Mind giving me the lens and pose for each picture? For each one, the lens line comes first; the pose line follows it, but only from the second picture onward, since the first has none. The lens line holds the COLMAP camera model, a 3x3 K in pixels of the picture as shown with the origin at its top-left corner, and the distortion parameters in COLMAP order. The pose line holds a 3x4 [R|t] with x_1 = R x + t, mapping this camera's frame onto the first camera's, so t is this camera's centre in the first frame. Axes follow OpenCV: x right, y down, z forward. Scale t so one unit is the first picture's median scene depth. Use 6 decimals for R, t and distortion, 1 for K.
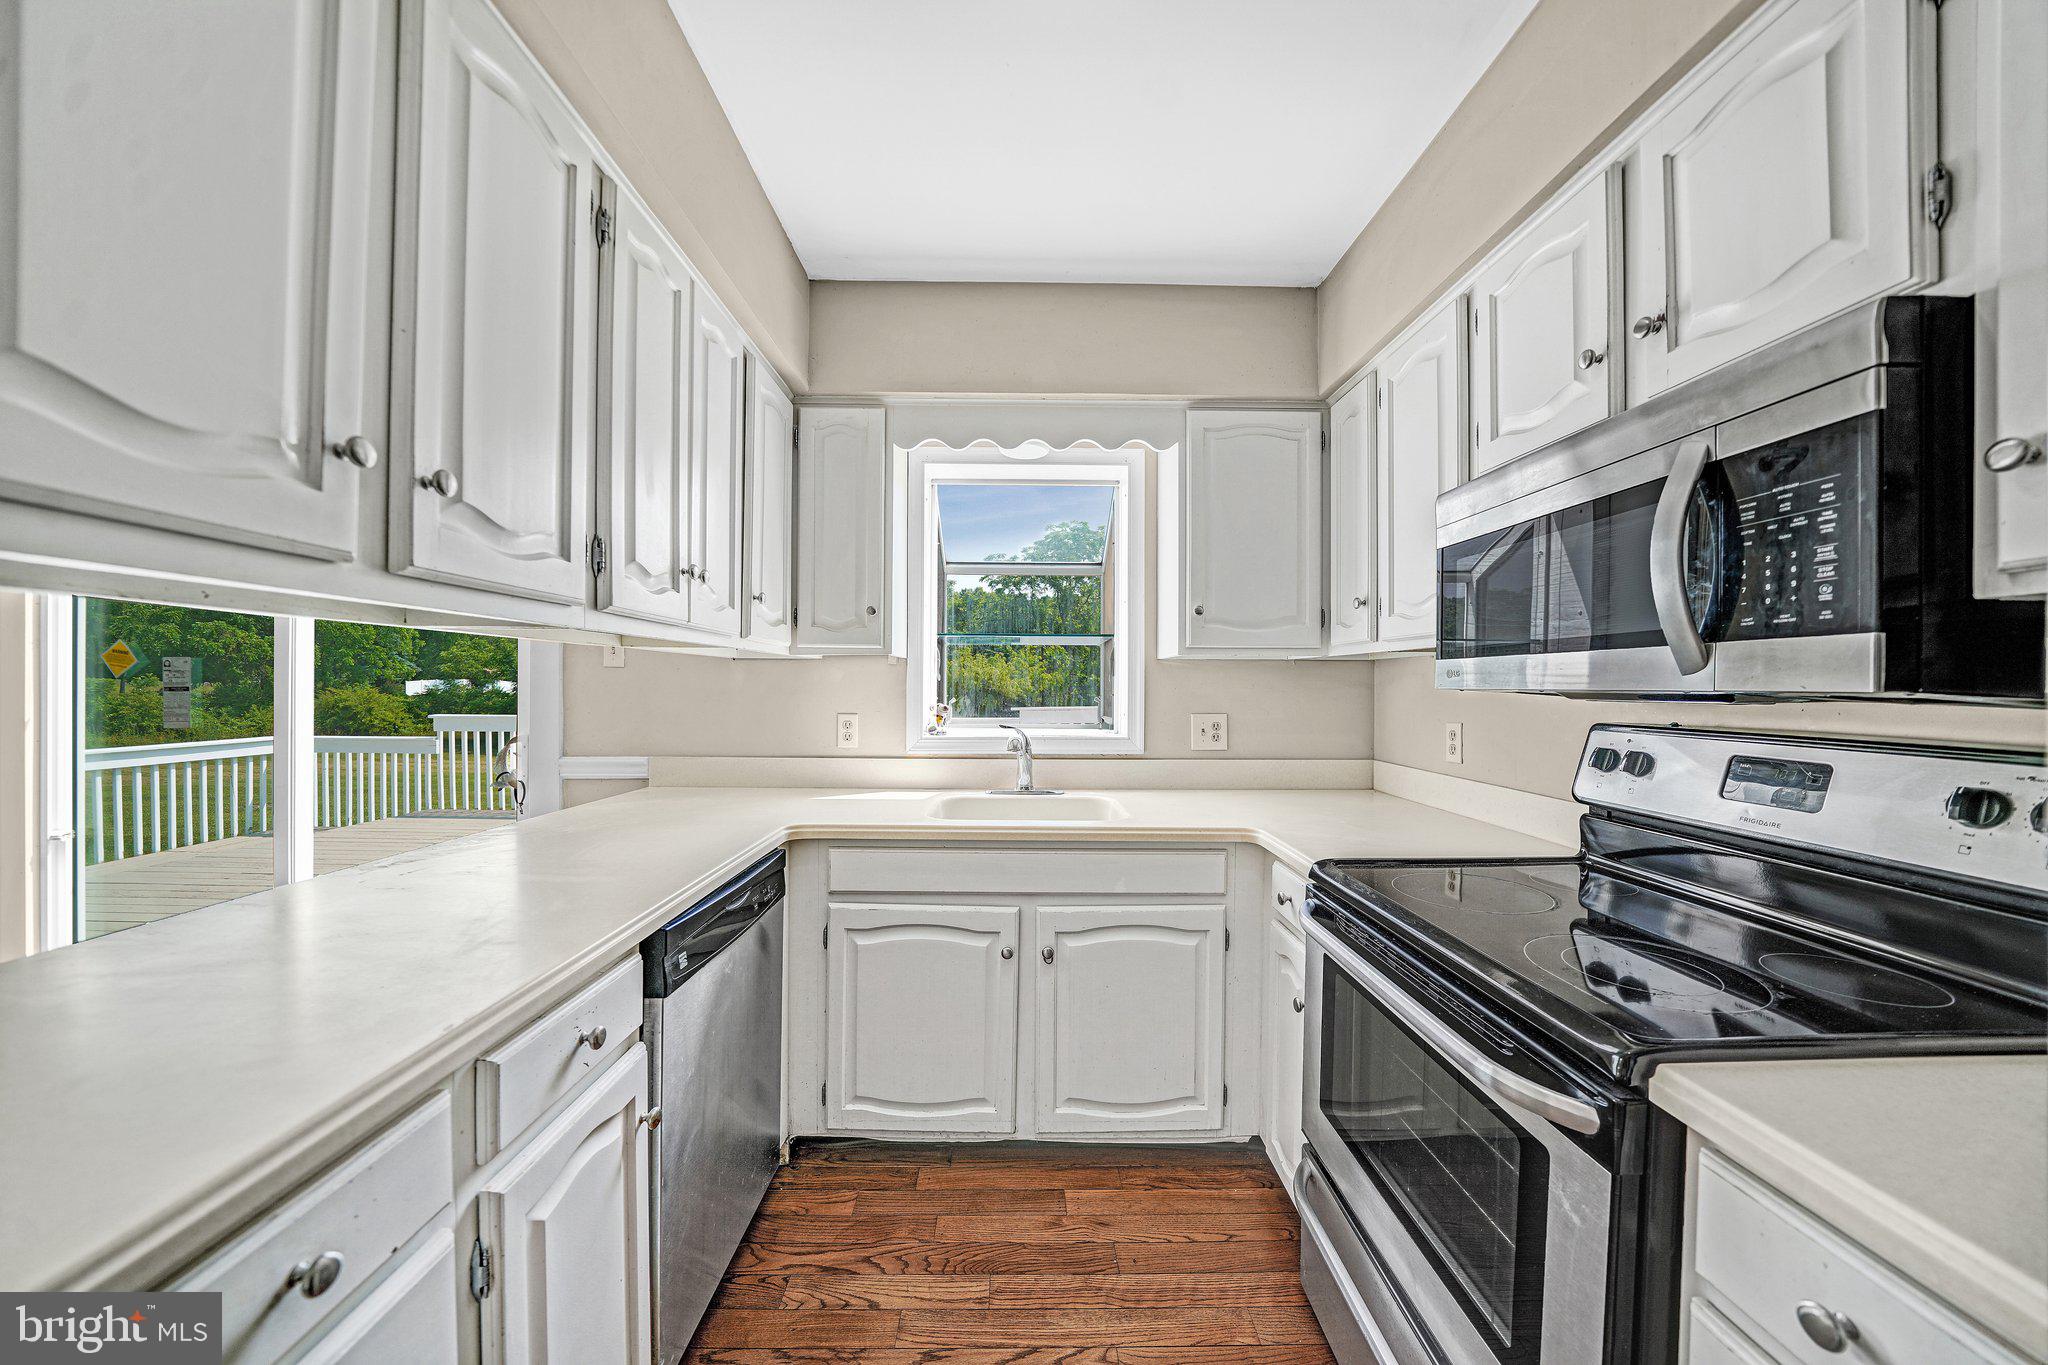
lens RADIAL K [[682.7, 0, 1052.8], [0, 682.7, 684.5], [0, 0, 1]] dist [-0.014650, -0.000040]
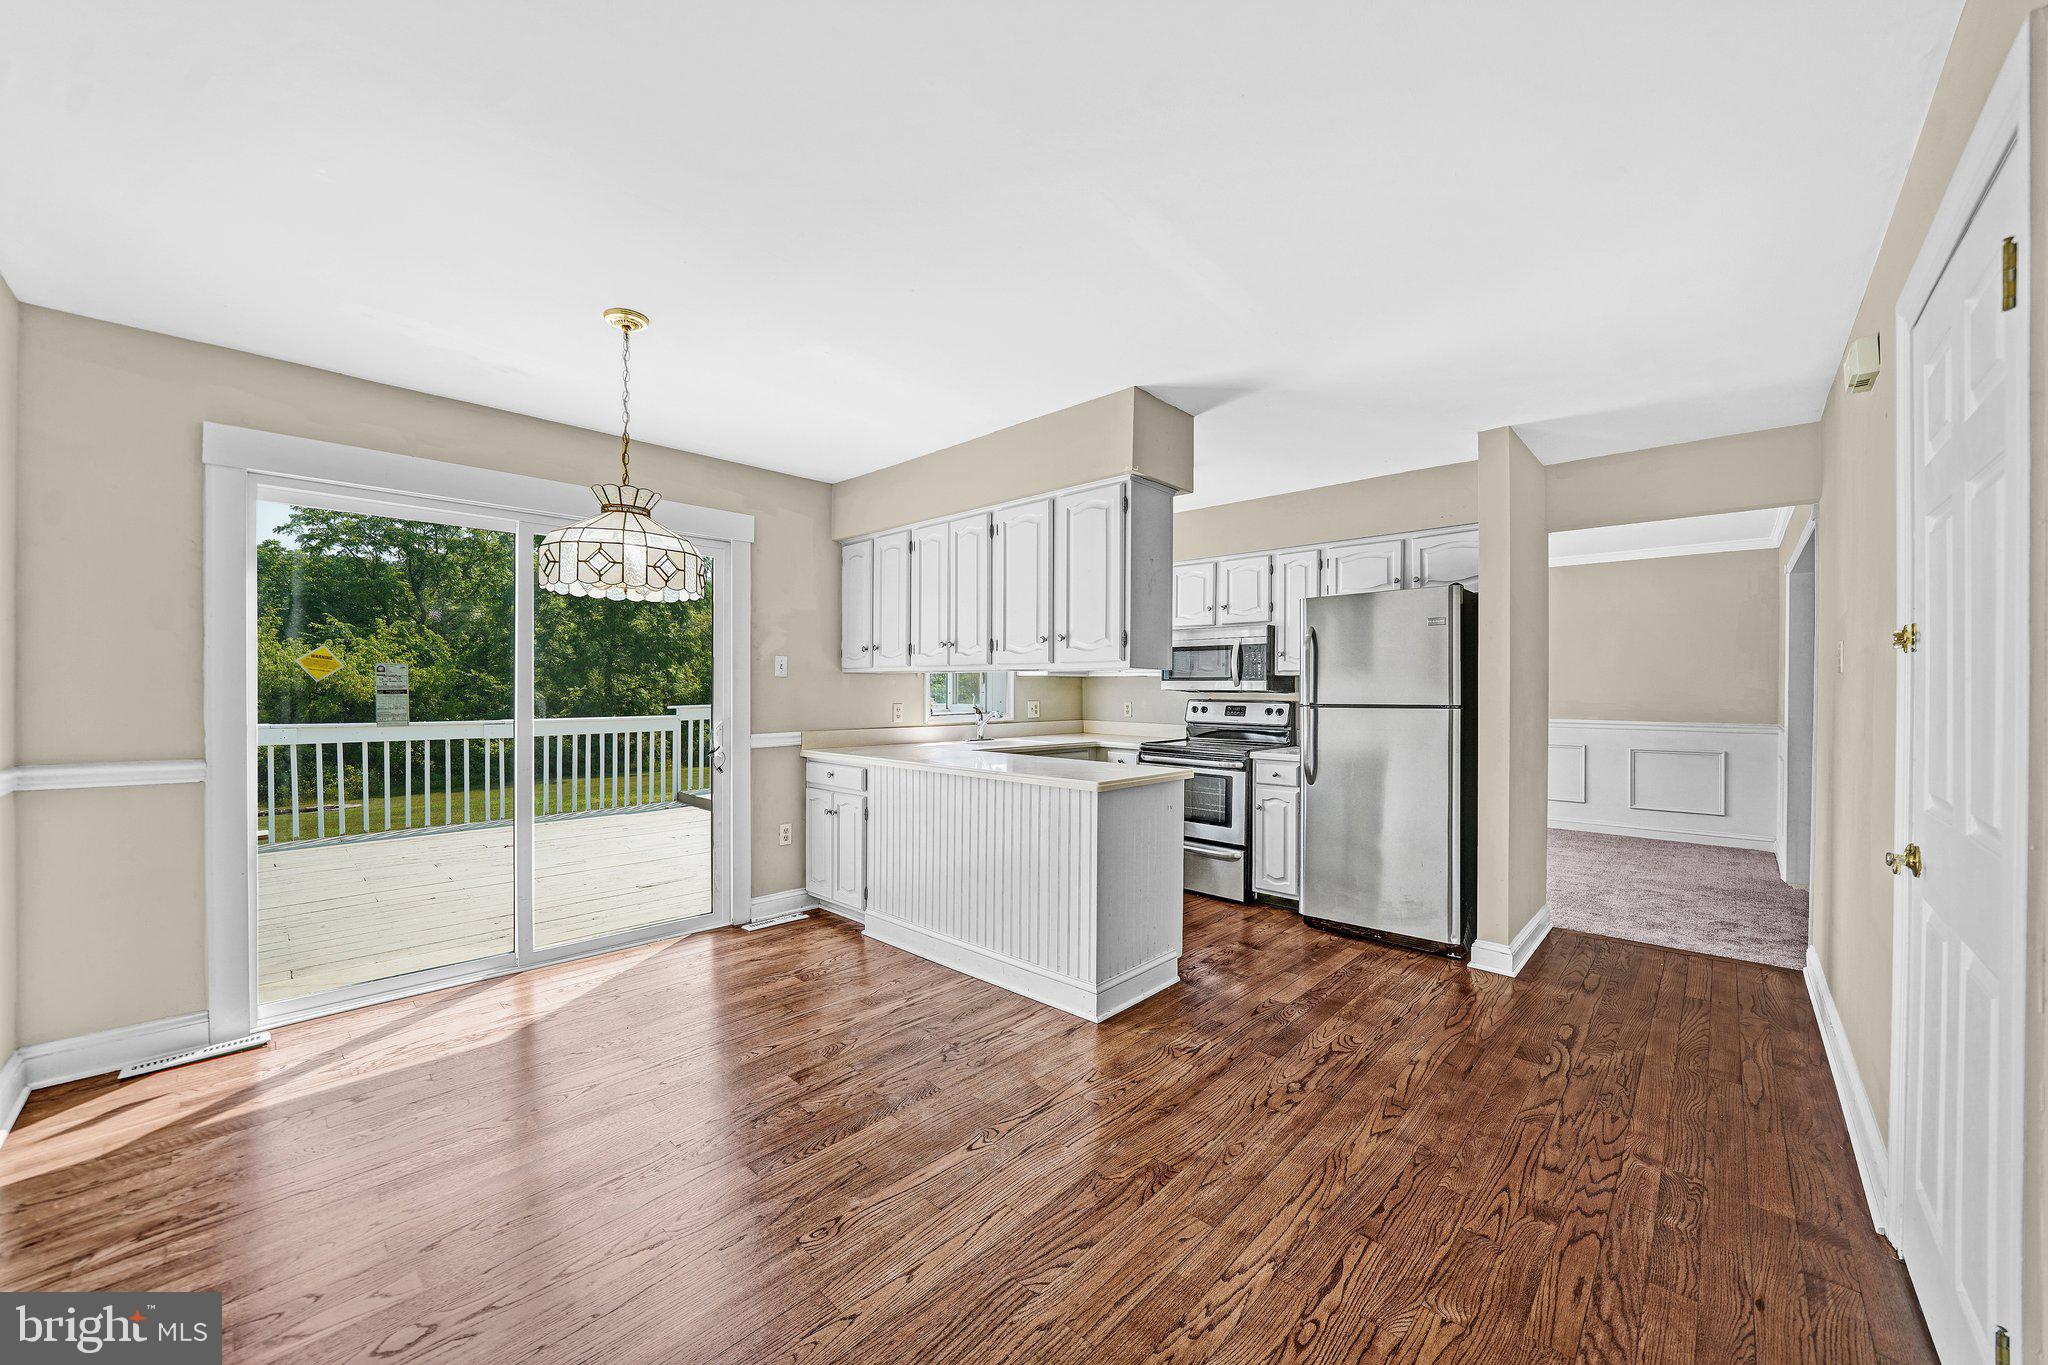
lens RADIAL K [[741.9, 0, 1024.0], [0, 741.9, 682.5], [0, 0, 1]] dist [-0.022859, -0.000055]
pose [[0.704049, 0.004941, 0.710134, -1.970058], [-0.003516, 0.999988, -0.003472, -0.010429], [-0.710142, -0.000053, 0.704058, -0.838389]]
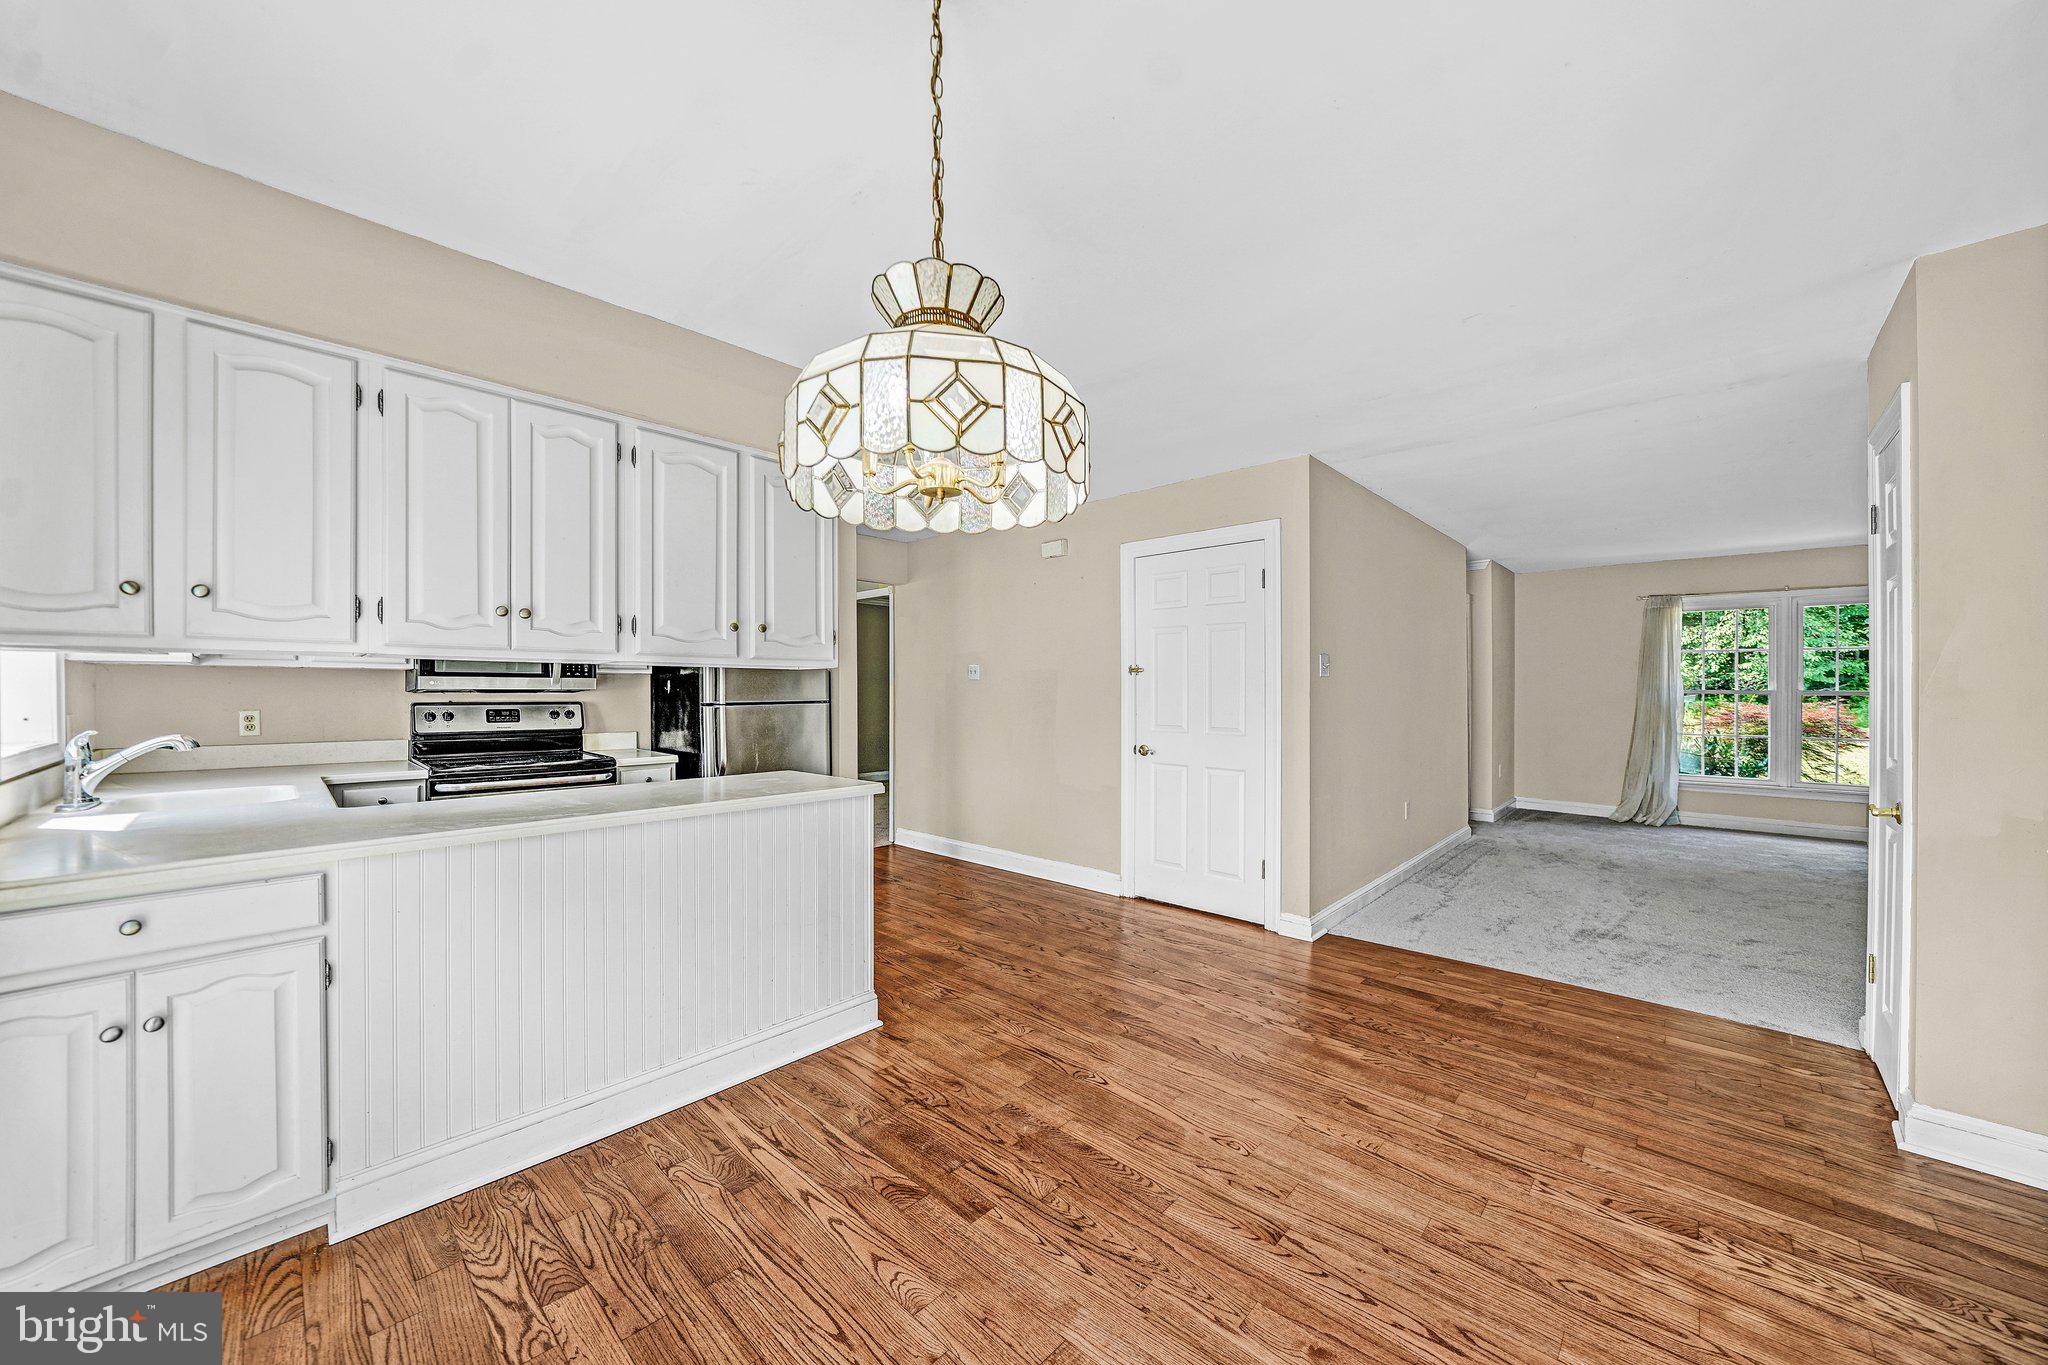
lens RADIAL K [[727.9, 0, 1024.0], [0, 727.9, 682.5], [0, 0, 1]] dist [-0.030788, 0.000002]
pose [[-0.707242, 0.000458, 0.706972, -2.039088], [-0.006289, 0.999956, -0.006940, -0.010269], [-0.706944, -0.009355, -0.707208, 1.027683]]
